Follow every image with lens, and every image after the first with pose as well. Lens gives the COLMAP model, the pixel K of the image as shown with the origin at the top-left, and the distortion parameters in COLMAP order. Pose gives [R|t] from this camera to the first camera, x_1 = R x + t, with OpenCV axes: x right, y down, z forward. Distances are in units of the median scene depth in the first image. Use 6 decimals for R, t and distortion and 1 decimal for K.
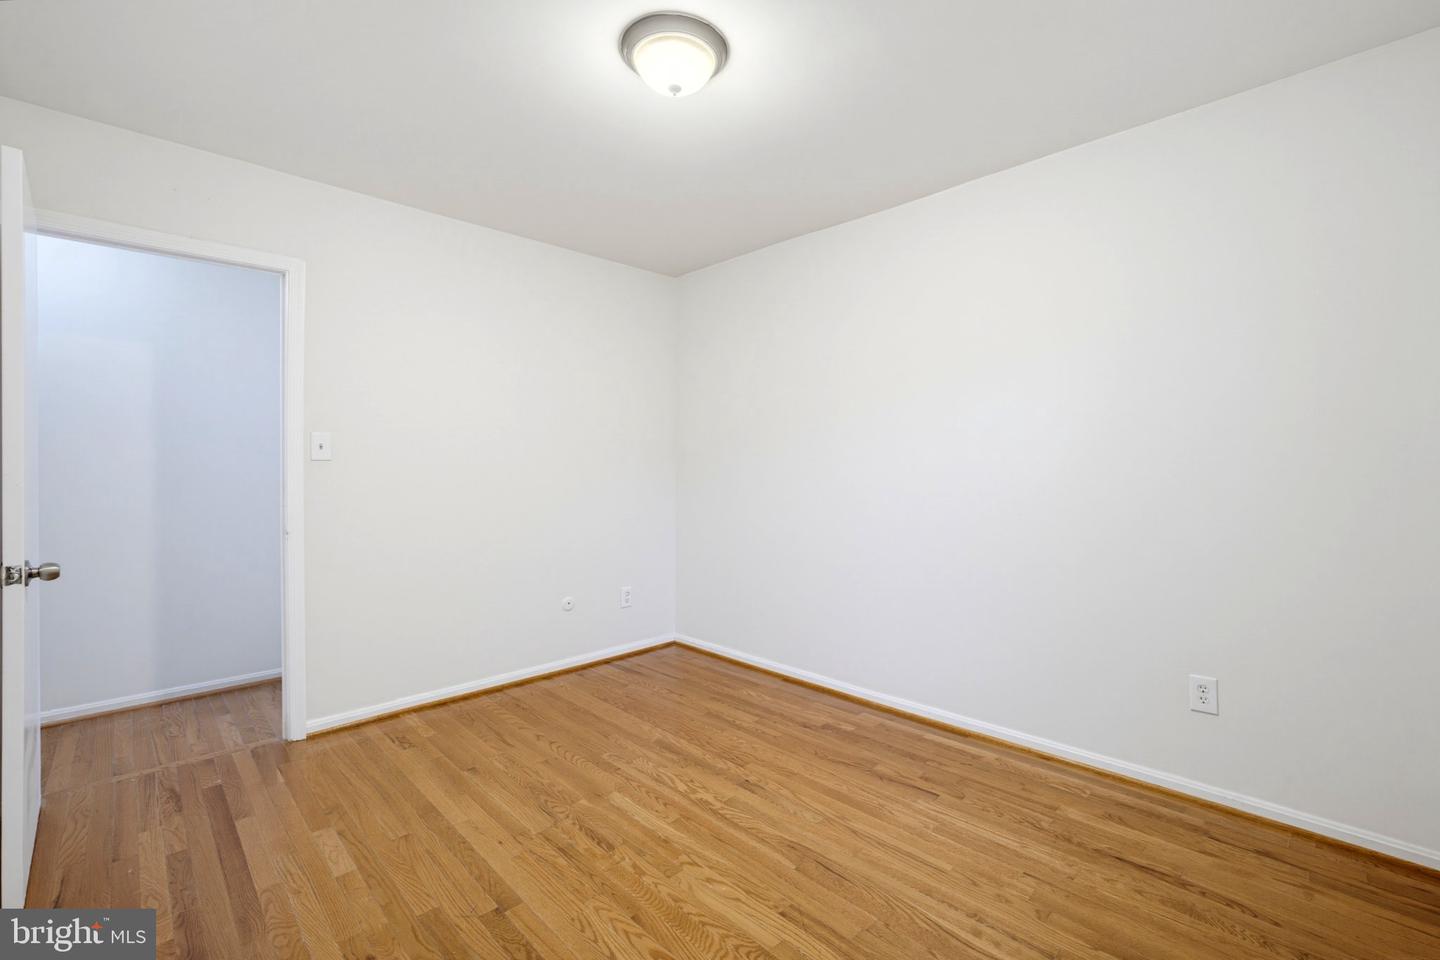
lens RADIAL K [[612.4, 0, 720.2], [0, 612.4, 487.2], [0, 0, 1]] dist [-0.002015, 0.000210]
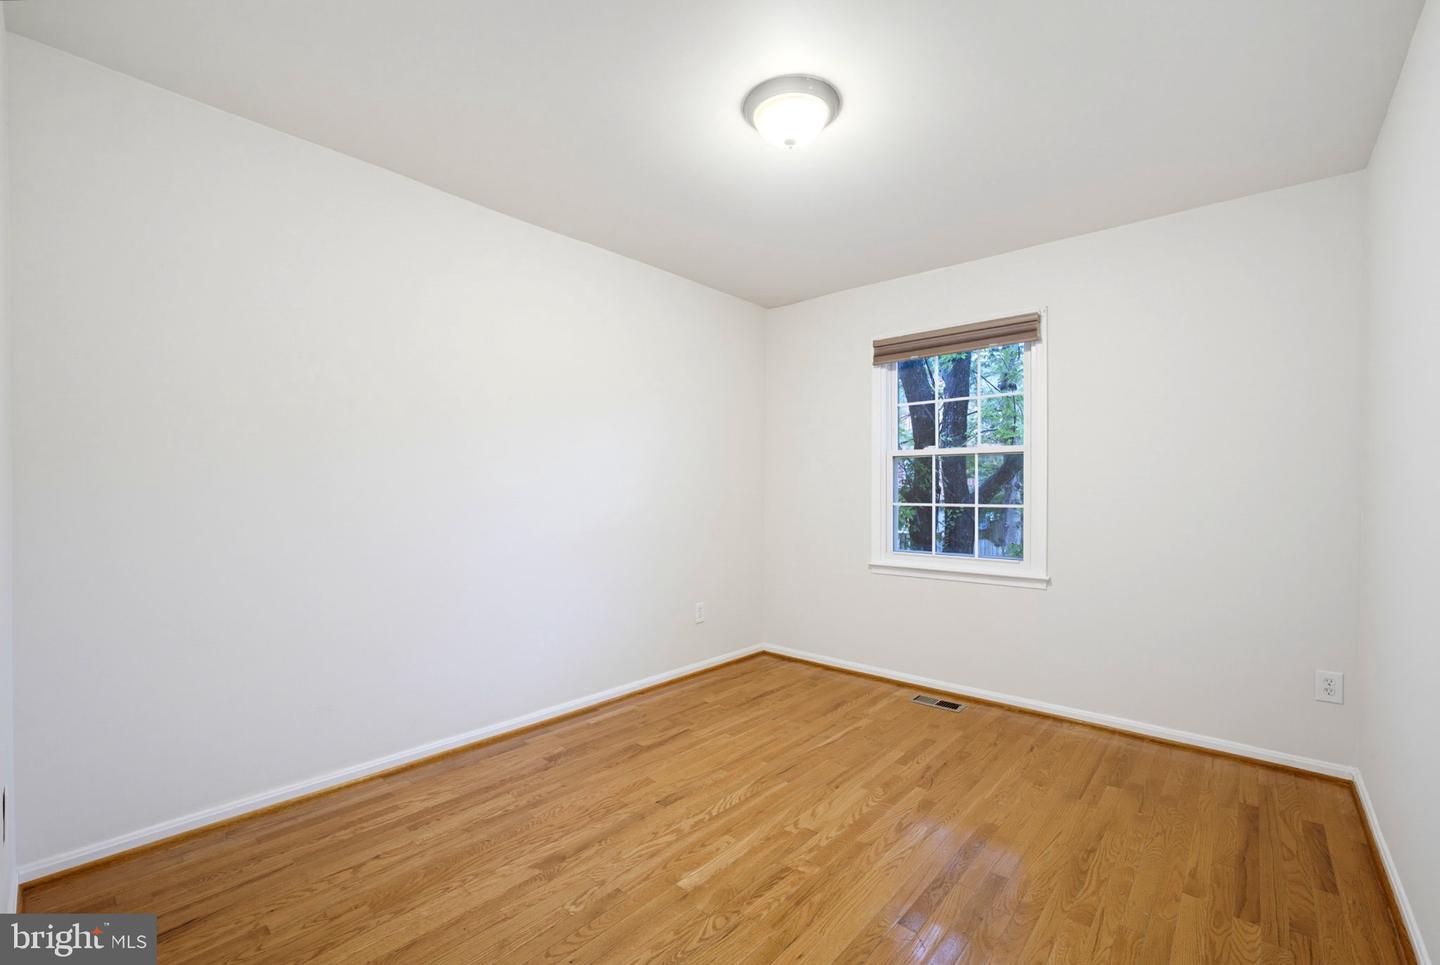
lens RADIAL K [[612.4, 0, 720.2], [0, 612.4, 489.7], [0, 0, 1]] dist [-0.002015, 0.000210]
pose [[-0.075359, 0.007703, 0.997127, -1.011120], [0.015266, 0.999862, -0.006571, -0.024103], [-0.997040, 0.014727, -0.075466, 1.010370]]
